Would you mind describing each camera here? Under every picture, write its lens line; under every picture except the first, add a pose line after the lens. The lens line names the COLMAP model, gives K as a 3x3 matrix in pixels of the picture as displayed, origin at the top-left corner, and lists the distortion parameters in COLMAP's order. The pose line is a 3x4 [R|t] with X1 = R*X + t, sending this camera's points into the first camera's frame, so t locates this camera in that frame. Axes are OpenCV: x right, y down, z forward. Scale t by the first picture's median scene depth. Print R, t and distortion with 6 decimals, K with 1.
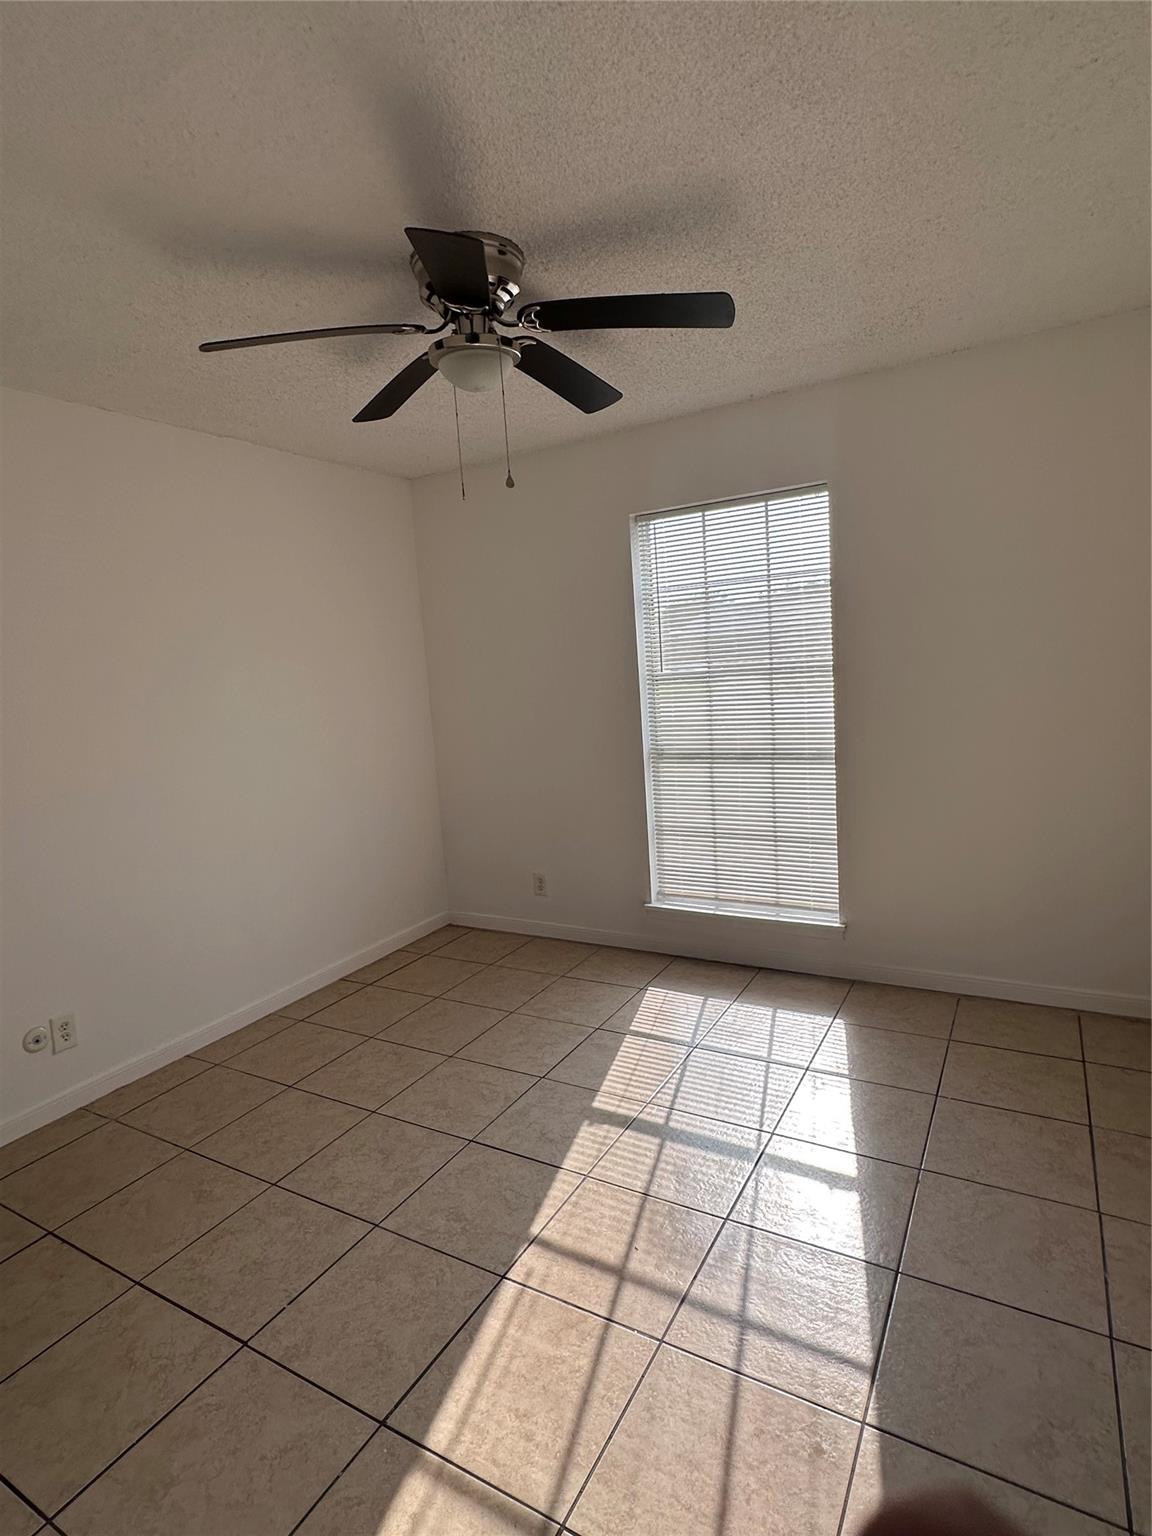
lens RADIAL K [[801.3, 0, 572.6], [0, 801.3, 767.7], [0, 0, 1]] dist [-0.004322, 0.000219]
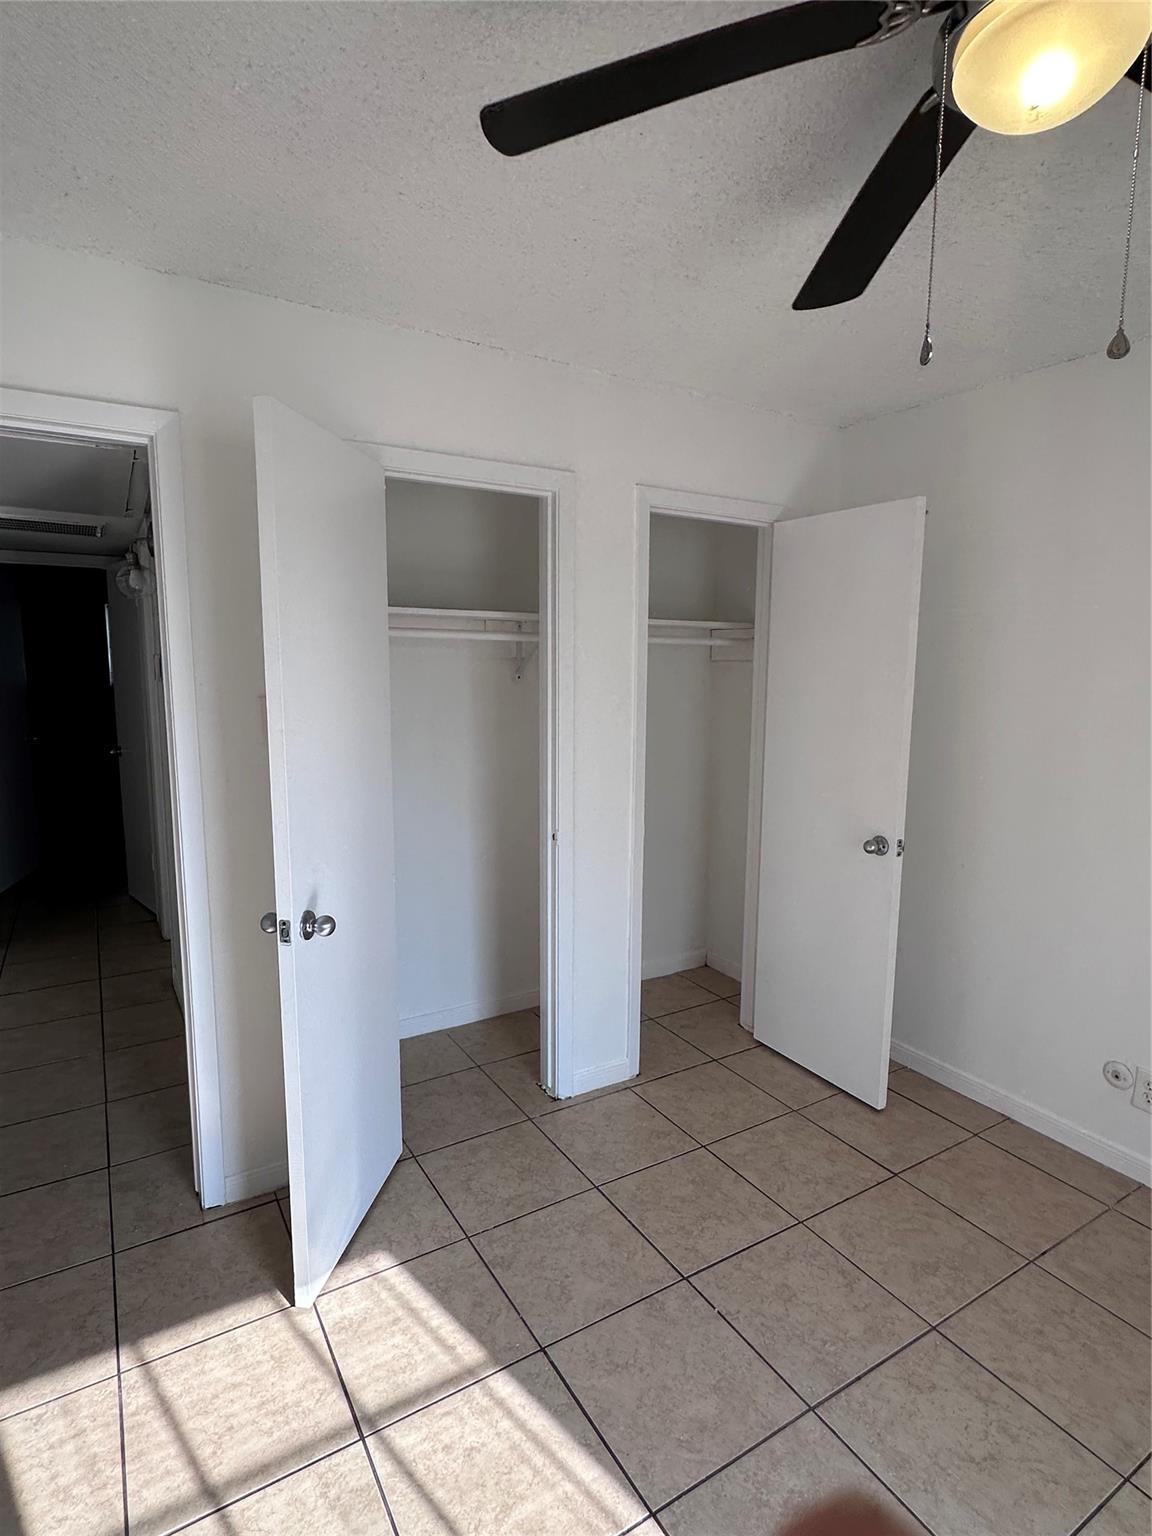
lens RADIAL K [[801.3, 0, 573.1], [0, 801.3, 768.8], [0, 0, 1]] dist [-0.004322, 0.000219]
pose [[-0.481004, 0.185359, -0.856900, 0.558883], [-0.094221, 0.960805, 0.260724, -0.283967], [0.871641, 0.206147, -0.444686, 1.335595]]
